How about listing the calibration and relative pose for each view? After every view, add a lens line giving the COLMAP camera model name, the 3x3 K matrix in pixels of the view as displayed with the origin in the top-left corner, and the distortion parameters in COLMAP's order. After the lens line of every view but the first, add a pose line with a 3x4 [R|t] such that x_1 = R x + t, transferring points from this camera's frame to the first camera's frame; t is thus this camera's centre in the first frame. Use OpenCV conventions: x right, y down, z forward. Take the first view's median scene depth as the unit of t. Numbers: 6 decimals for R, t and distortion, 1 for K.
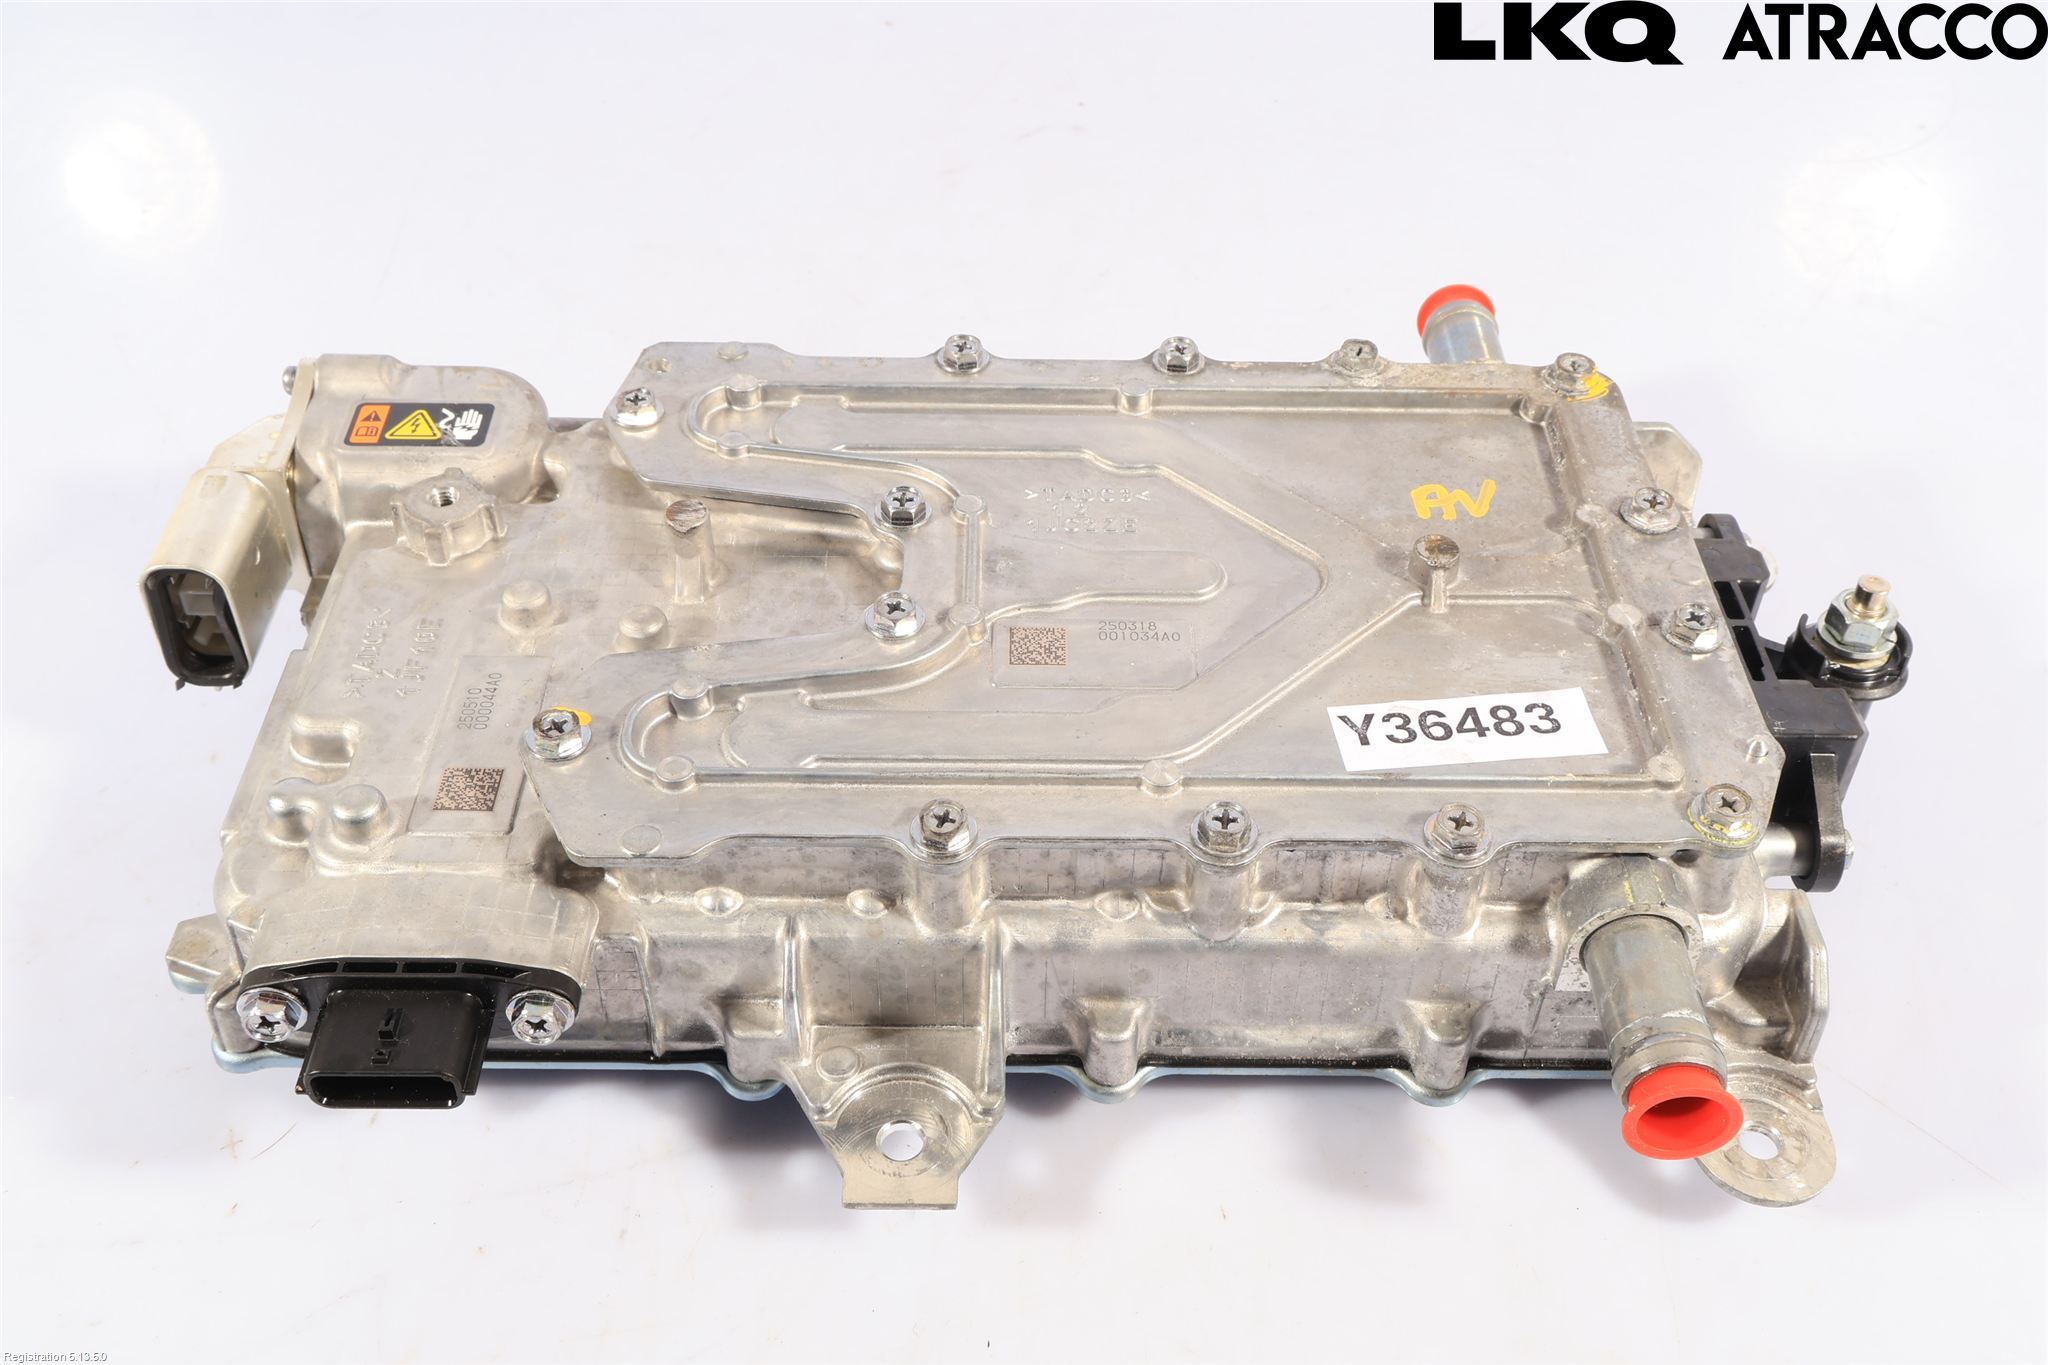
lens RADIAL K [[2059.4, 0, 1024.0], [0, 2059.4, 682.5], [0, 0, 1]] dist [0.002011, 0.002730]
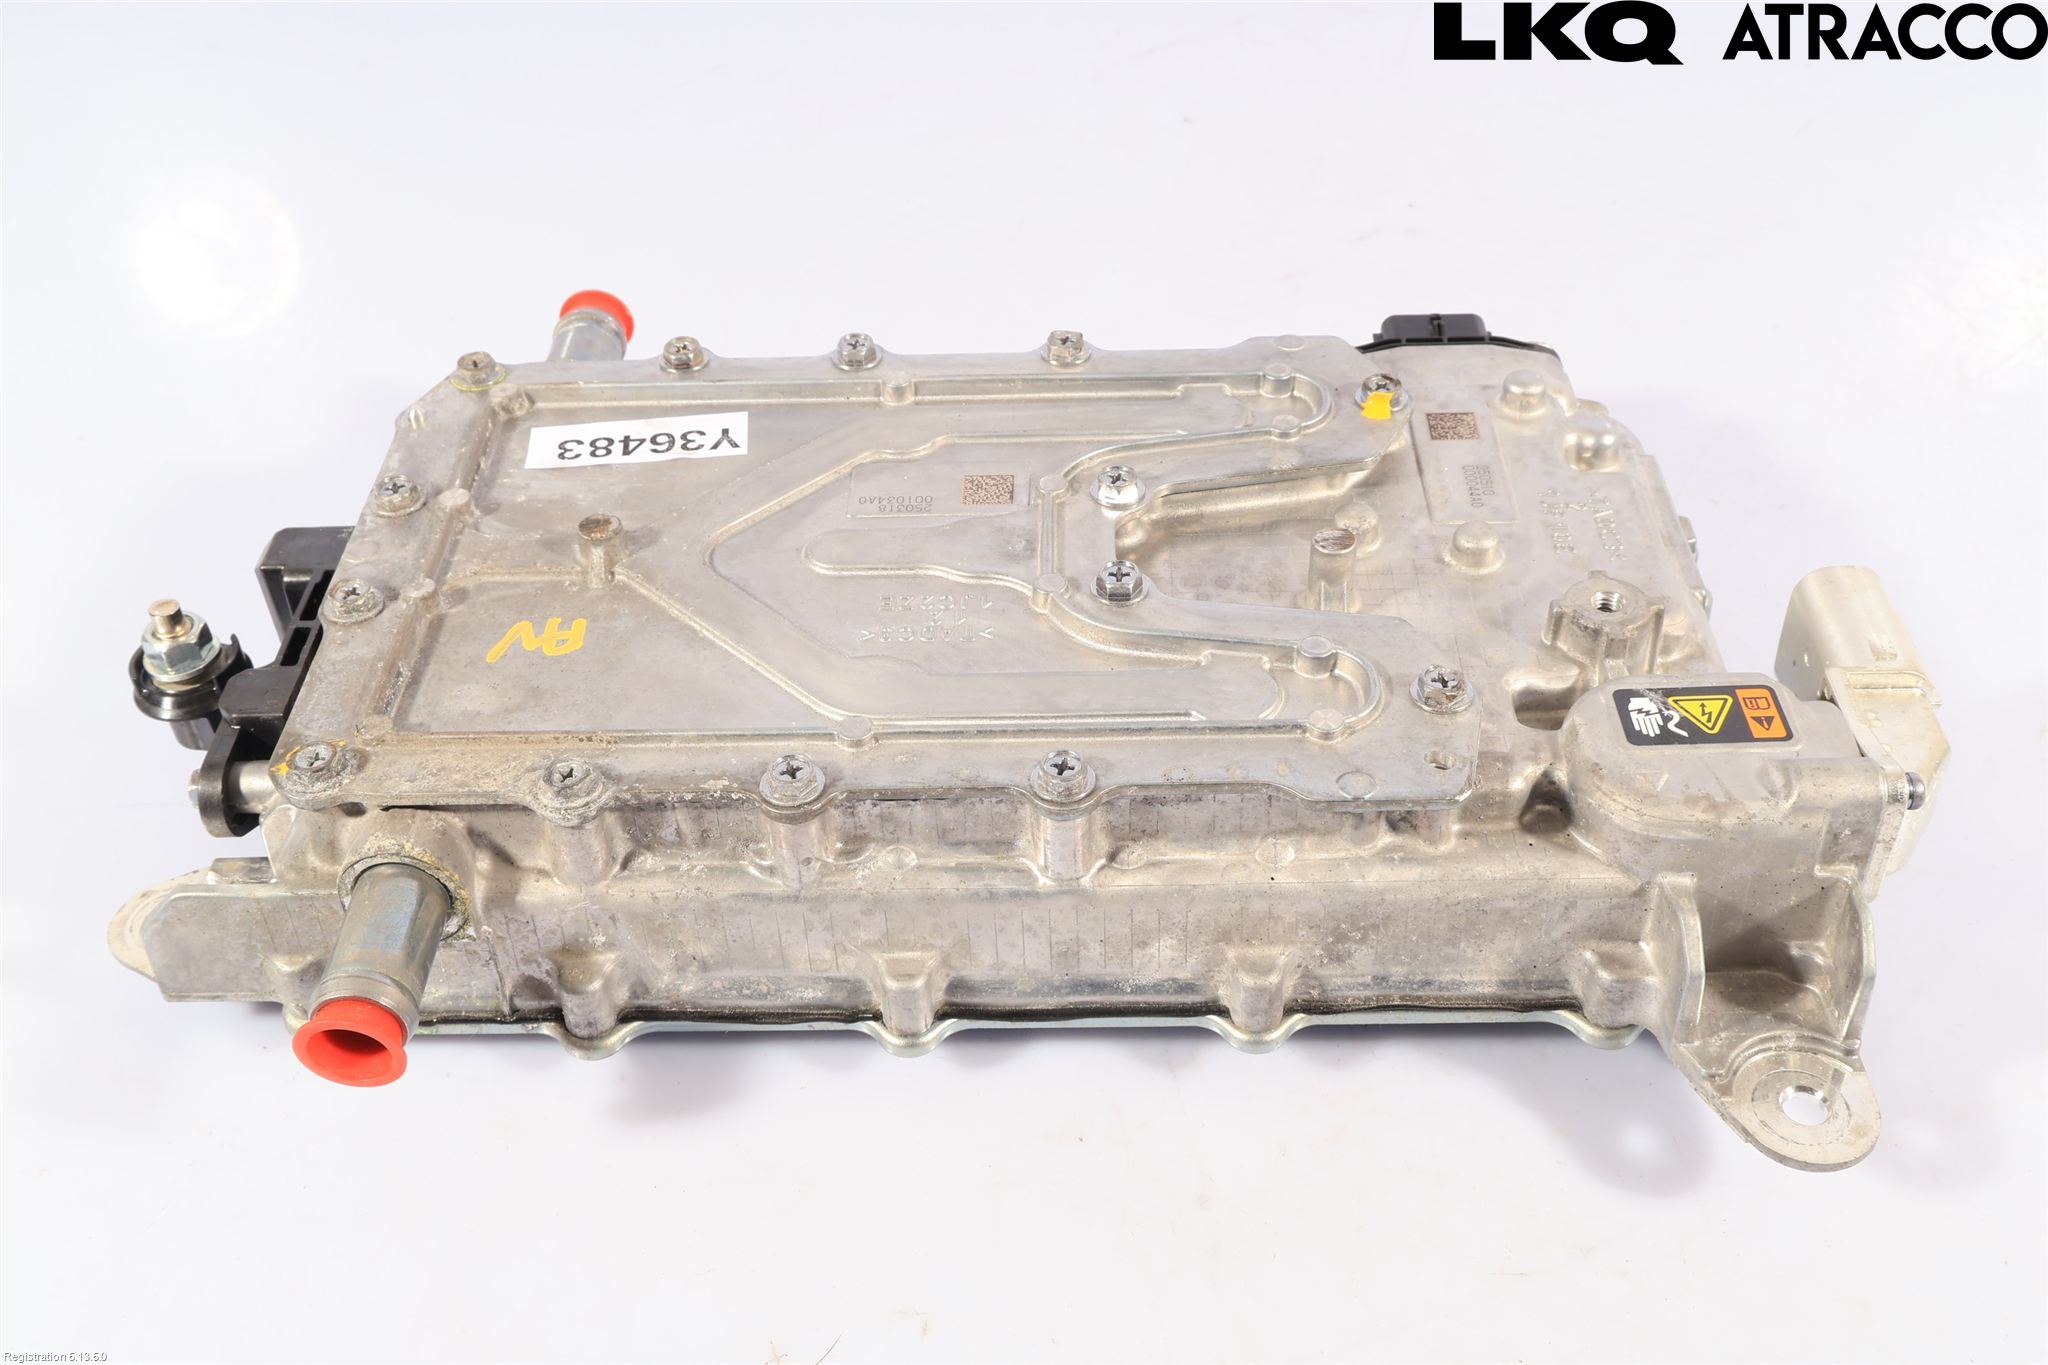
lens RADIAL K [[2059.4, 0, 1024.0], [0, 2059.4, 682.5], [0, 0, 1]] dist [0.002011, 0.002730]
pose [[-0.999431, 0.008380, 0.032661, -0.048487], [0.033368, 0.106475, 0.993755, -1.119153], [0.004850, 0.994280, -0.106694, 1.230885]]
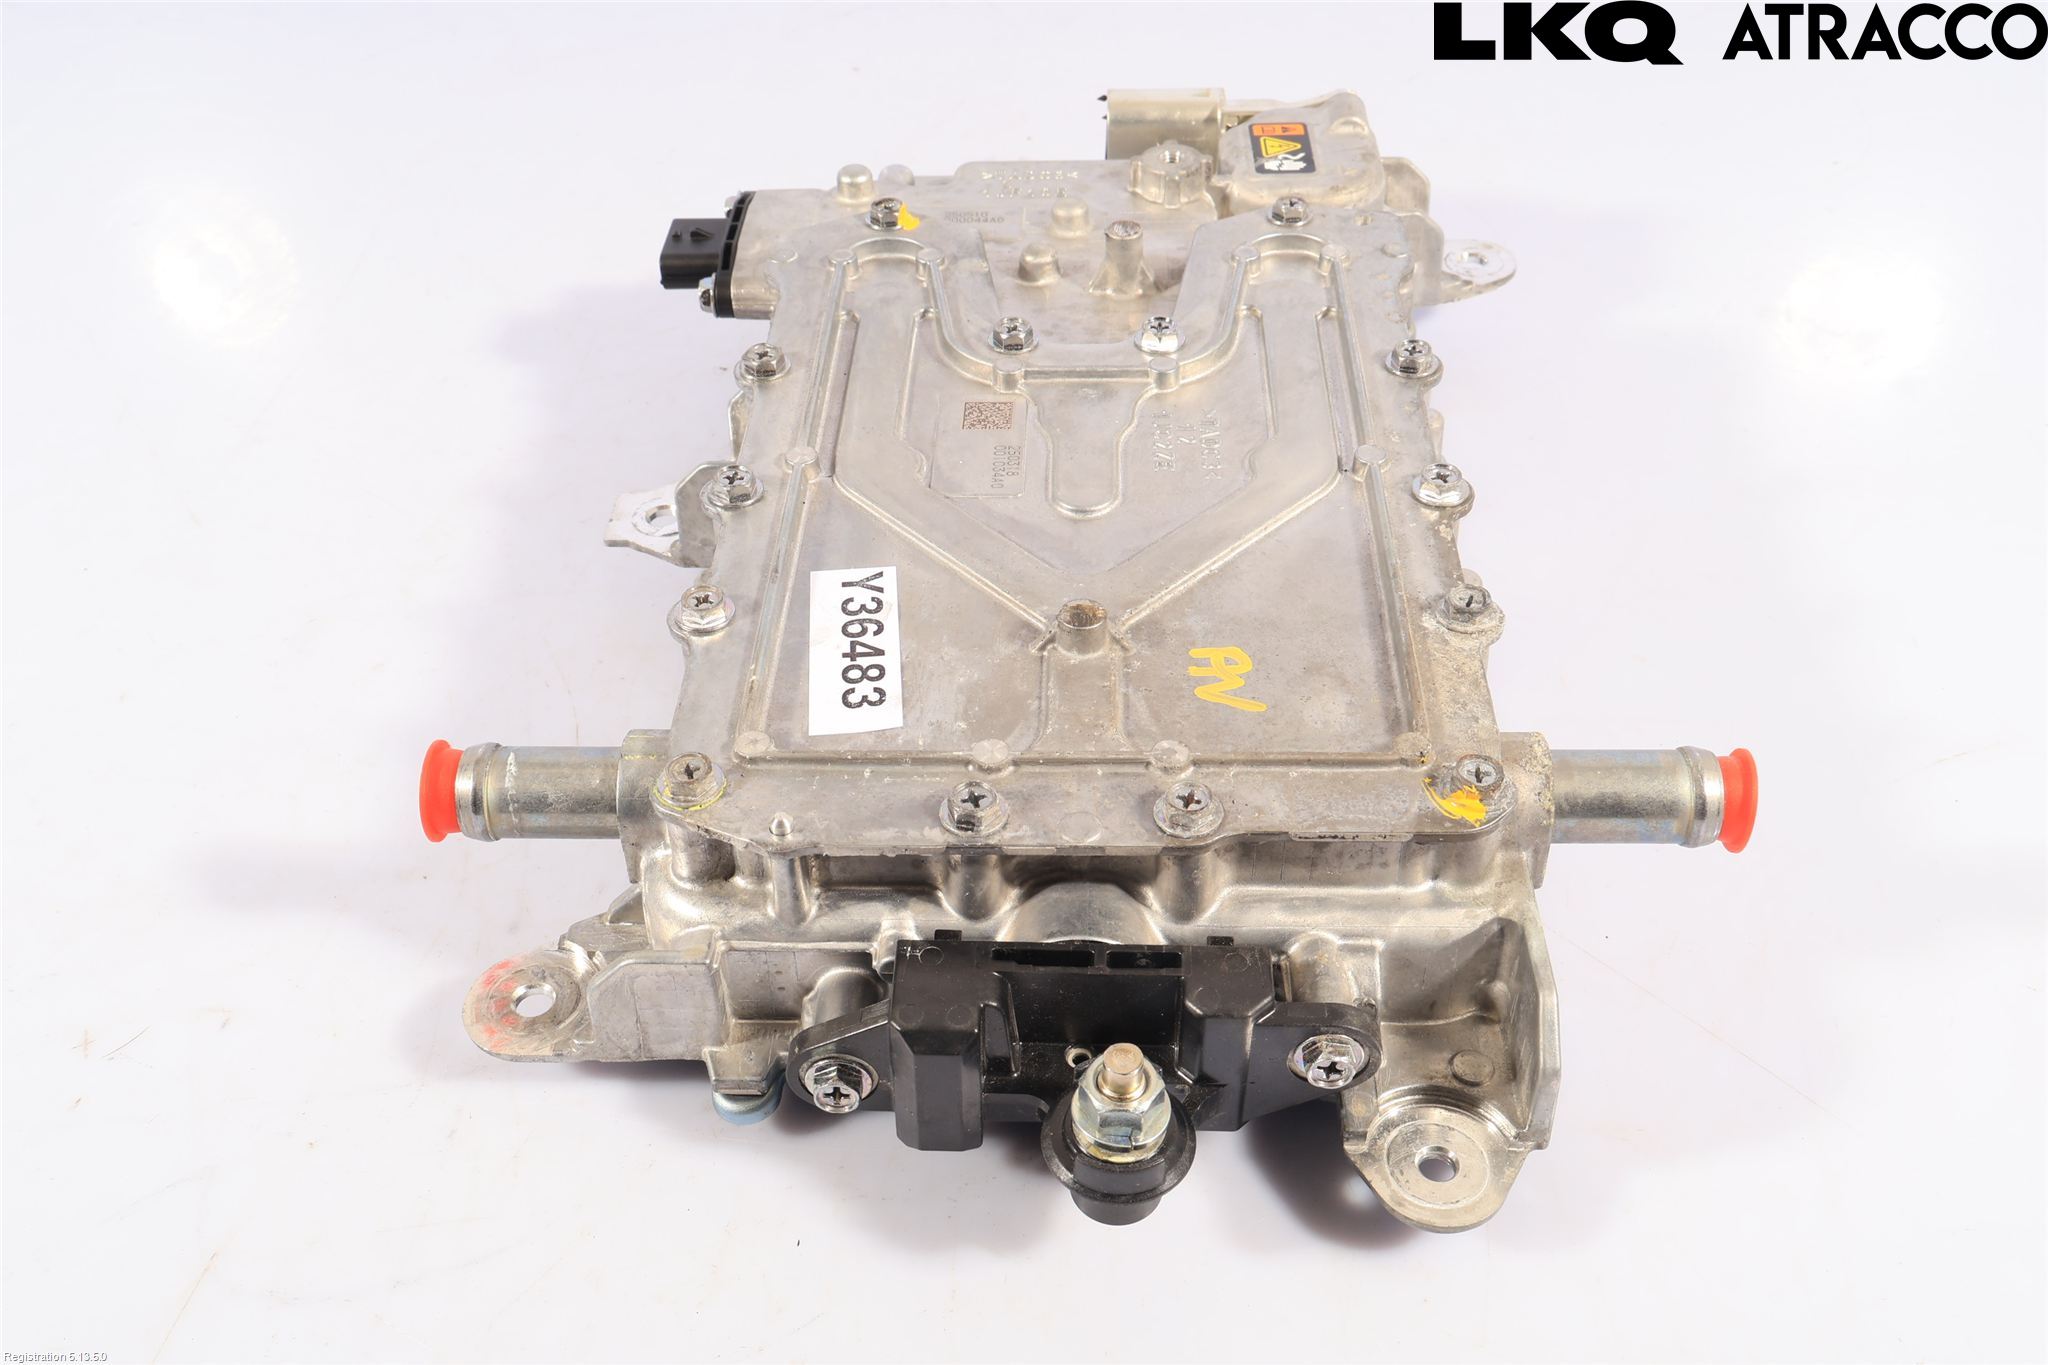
lens RADIAL K [[2019.4, 0, 1024.0], [0, 2019.4, 682.5], [0, 0, 1]] dist [-0.004666, -0.001720]
pose [[-0.029936, 0.639544, -0.768172, 0.958767], [-0.667729, 0.559085, 0.491490, -0.497437], [0.743802, 0.527643, 0.410305, 0.641244]]
